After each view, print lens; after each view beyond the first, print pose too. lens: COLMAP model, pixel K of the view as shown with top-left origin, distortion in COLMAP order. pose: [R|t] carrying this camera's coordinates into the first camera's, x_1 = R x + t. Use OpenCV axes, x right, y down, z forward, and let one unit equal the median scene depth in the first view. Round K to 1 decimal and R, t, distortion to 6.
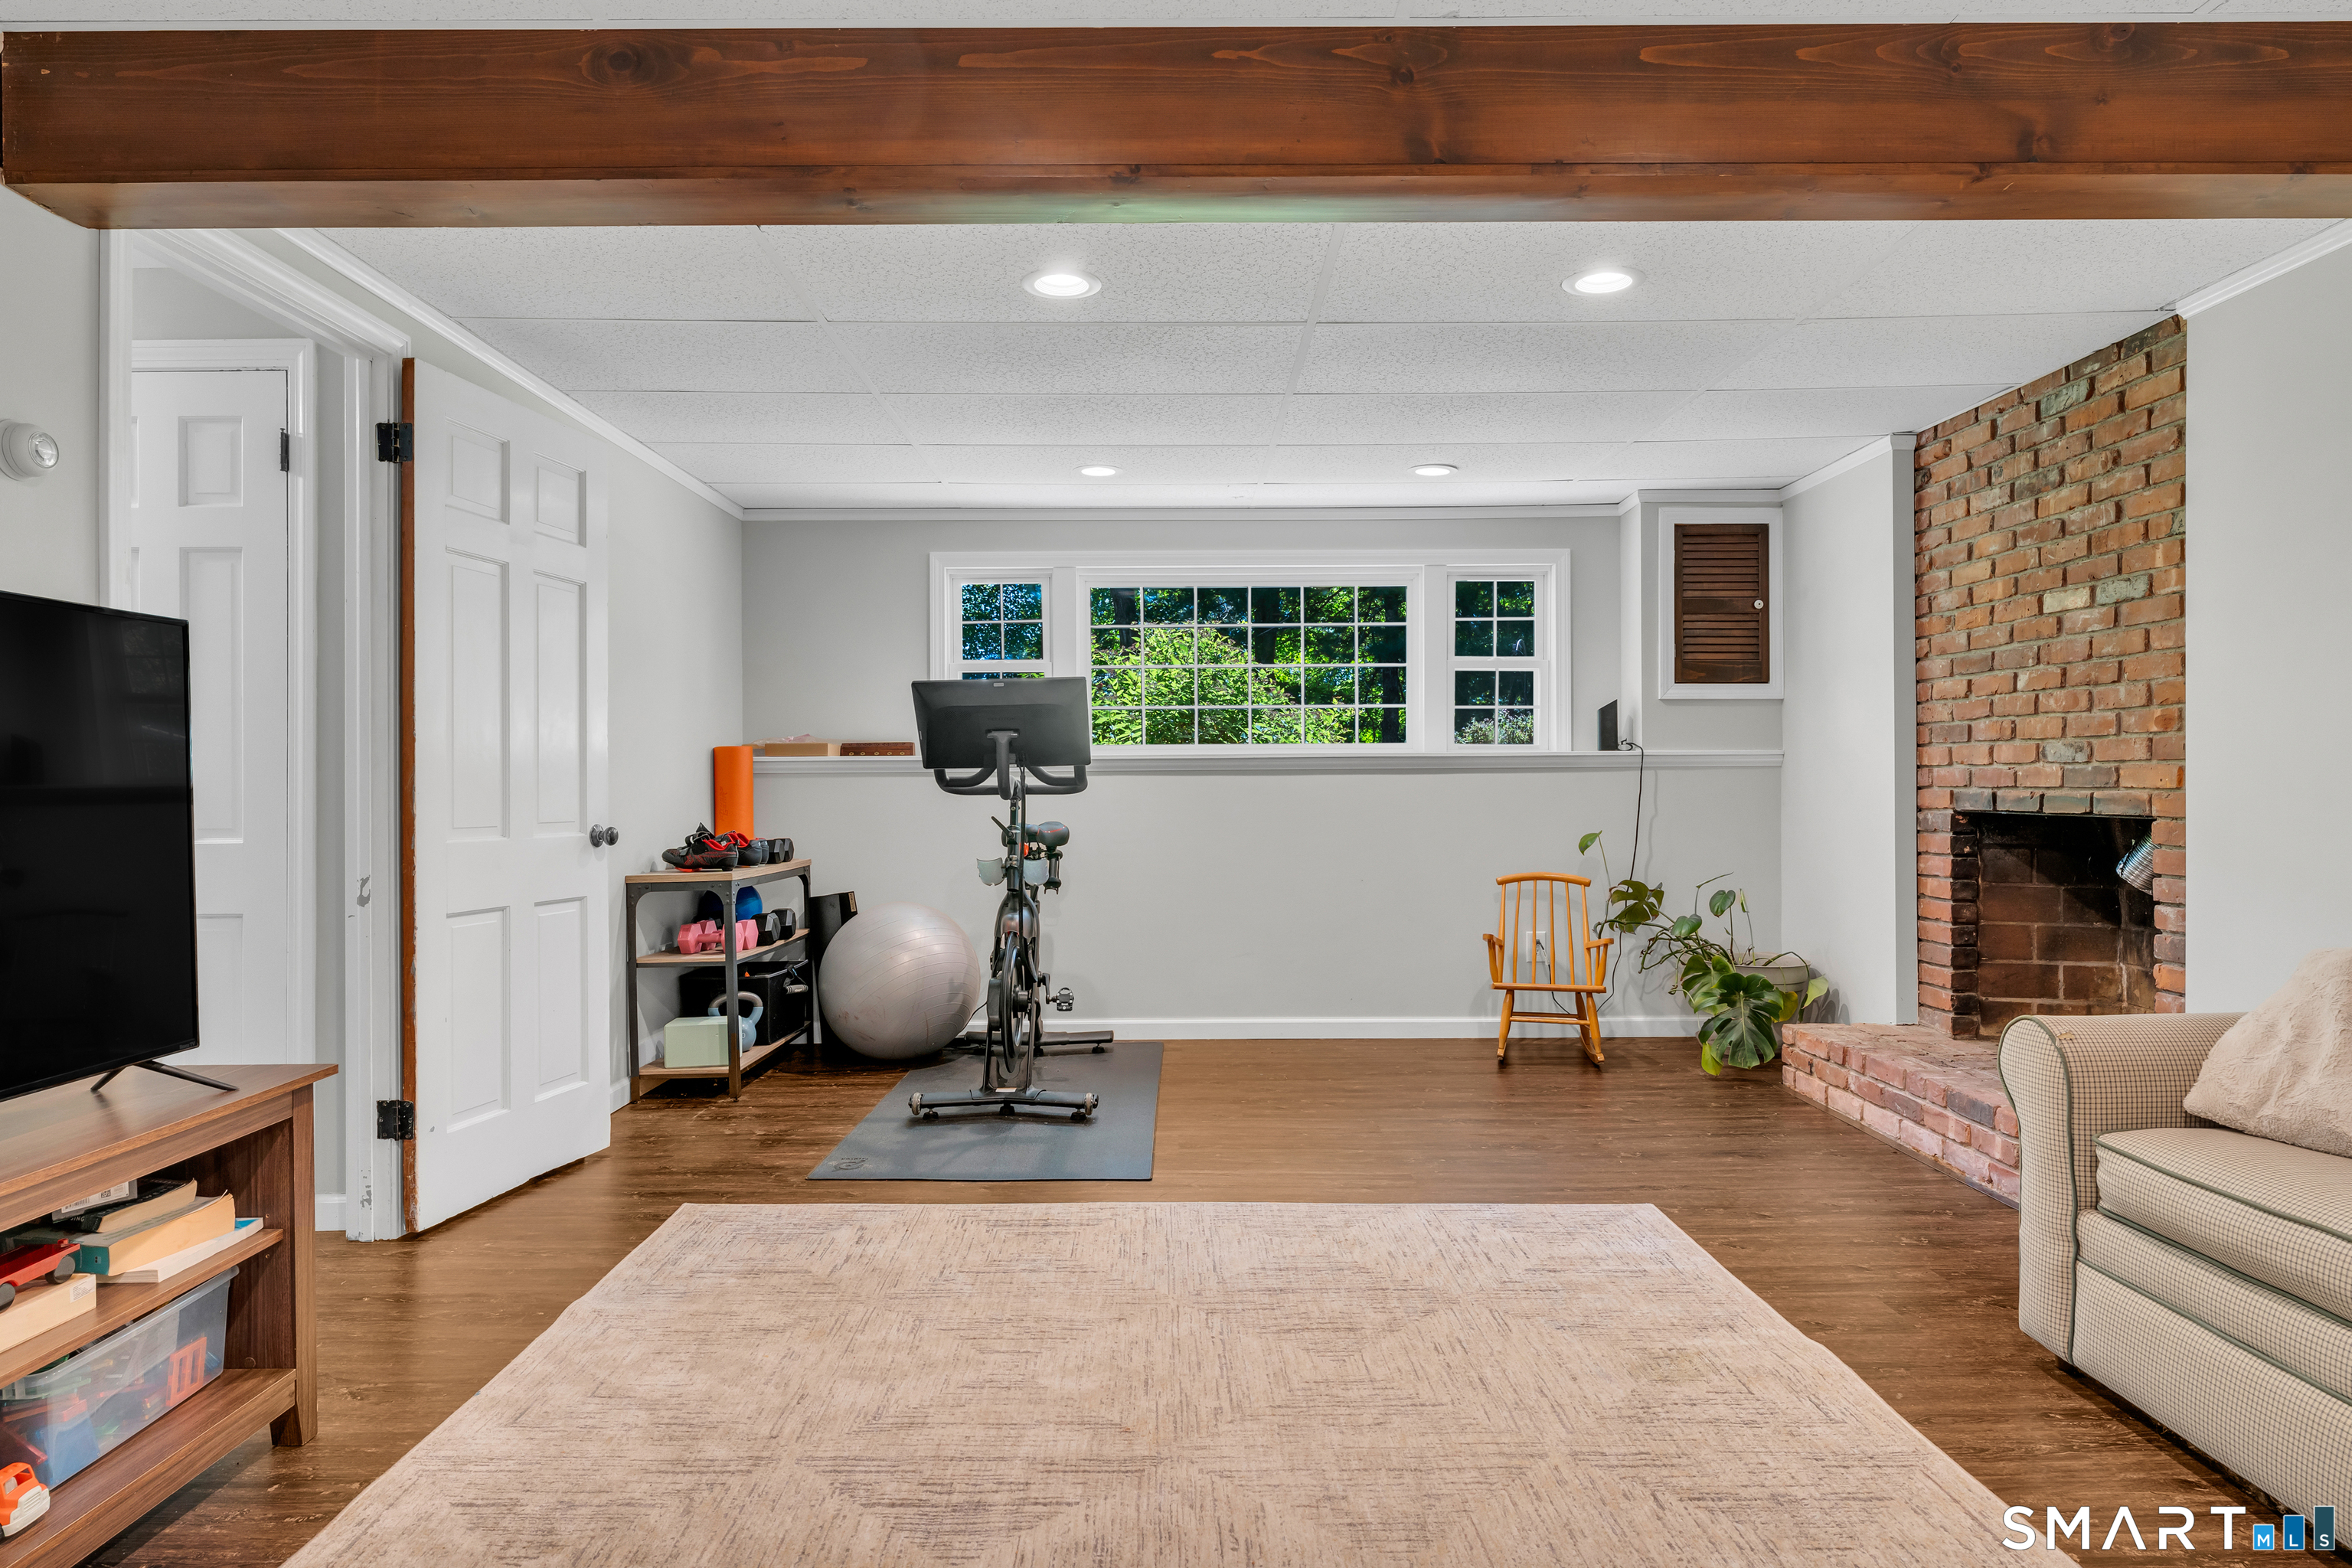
lens RADIAL K [[1274.5, 0, 1173.1], [0, 1274.5, 780.9], [0, 0, 1]] dist [0.000313, 0.000697]
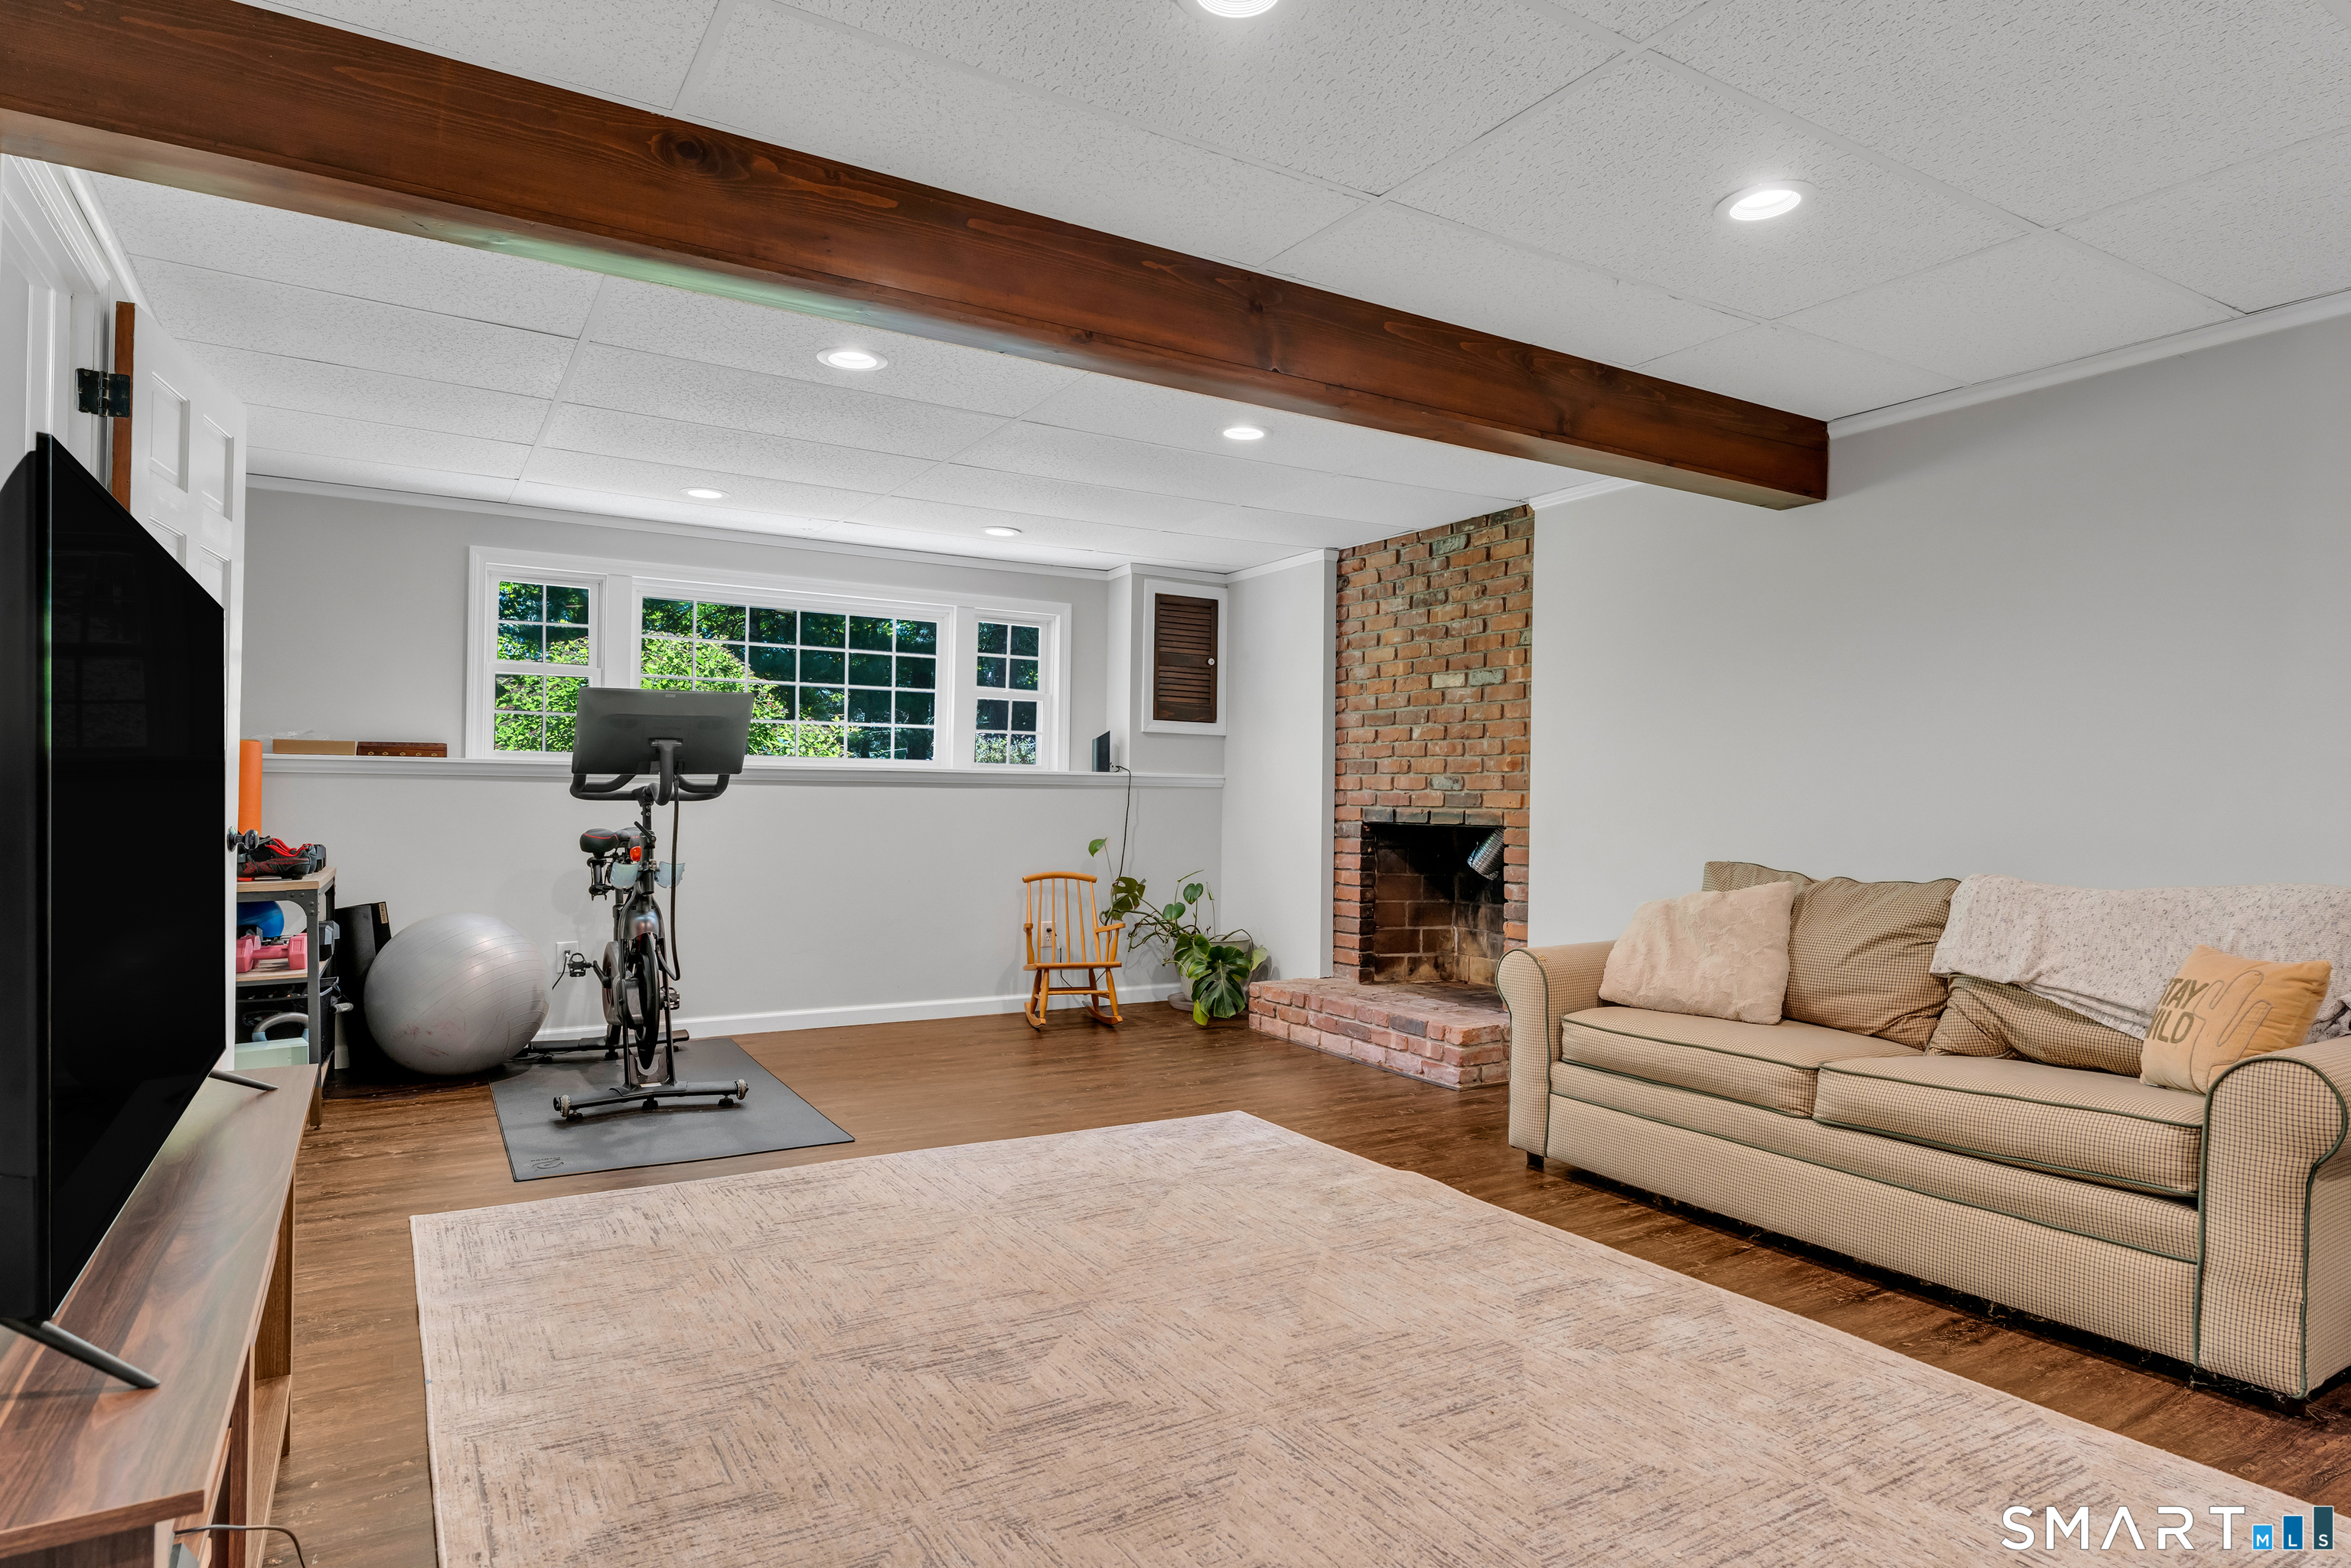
lens RADIAL K [[1197.8, 0, 1170.8], [0, 1197.8, 783.9], [0, 0, 1]] dist [0.000557, -0.000660]
pose [[0.875044, 0.022142, 0.483536, -0.212957], [-0.018107, 0.999751, -0.013012, 0.002266], [-0.483704, 0.002631, 0.875228, -0.053416]]
